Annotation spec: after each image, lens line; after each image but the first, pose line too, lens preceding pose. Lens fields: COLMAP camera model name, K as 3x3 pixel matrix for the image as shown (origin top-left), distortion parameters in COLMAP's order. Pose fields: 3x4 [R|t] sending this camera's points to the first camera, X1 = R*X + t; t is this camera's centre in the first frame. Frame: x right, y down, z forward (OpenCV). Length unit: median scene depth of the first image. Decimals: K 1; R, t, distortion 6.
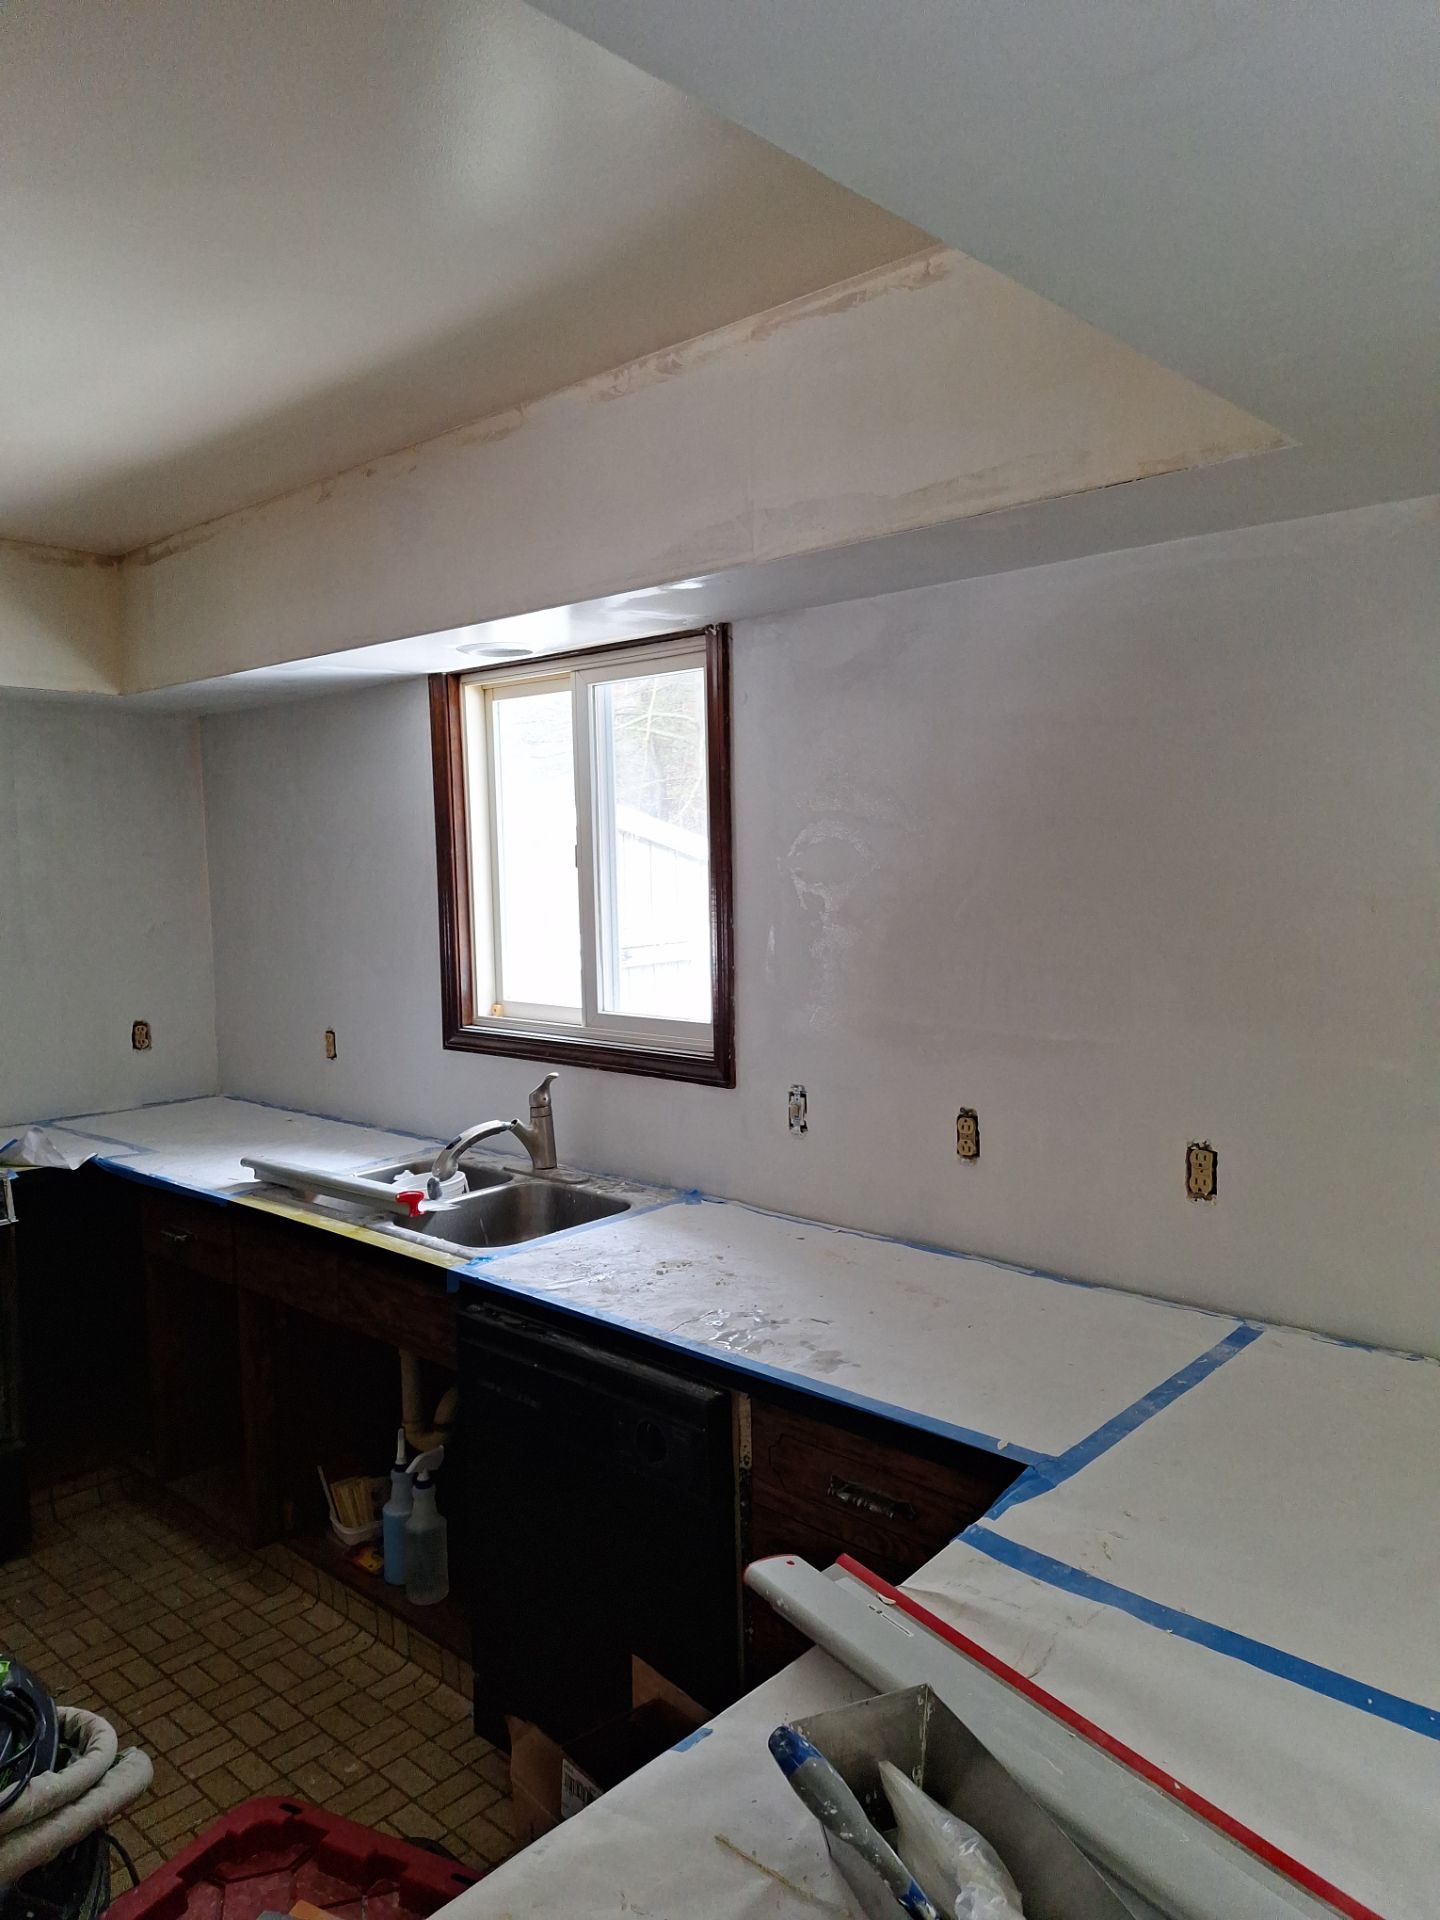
lens RADIAL K [[1305.5, 0, 720.0], [0, 1305.5, 960.0], [0, 0, 1]] dist [0.159003, -0.240076]
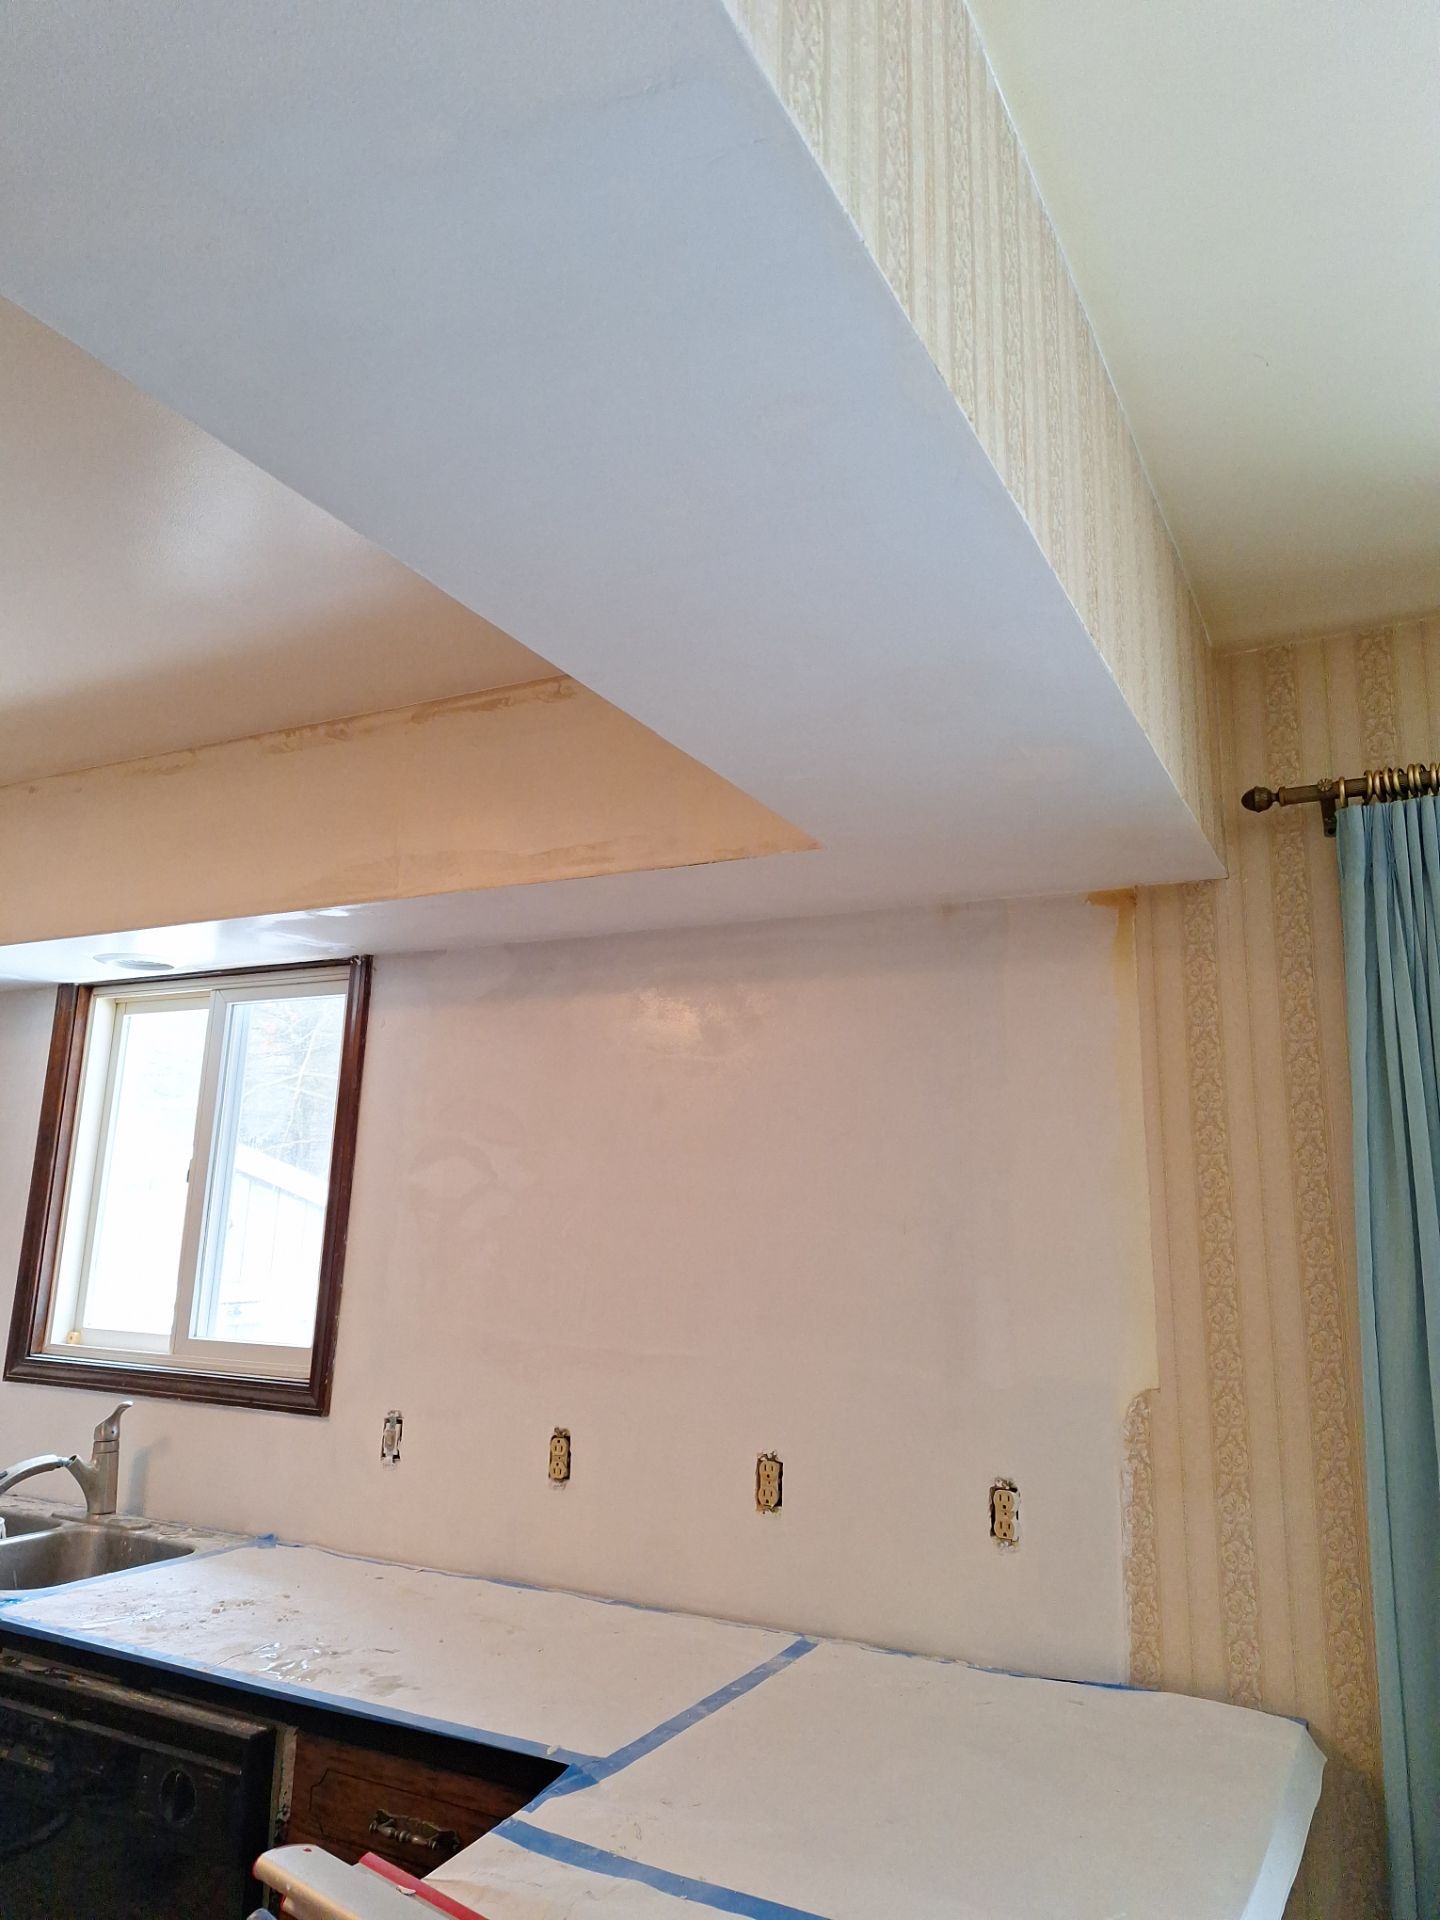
lens RADIAL K [[1375.3, 0, 720.0], [0, 1375.3, 960.0], [0, 0, 1]] dist [0.100835, -0.109943]
pose [[0.970436, 0.096568, 0.221199, 0.034457], [-0.026083, 0.953063, -0.301648, 0.088197], [-0.239946, 0.286960, 0.927405, -0.126531]]
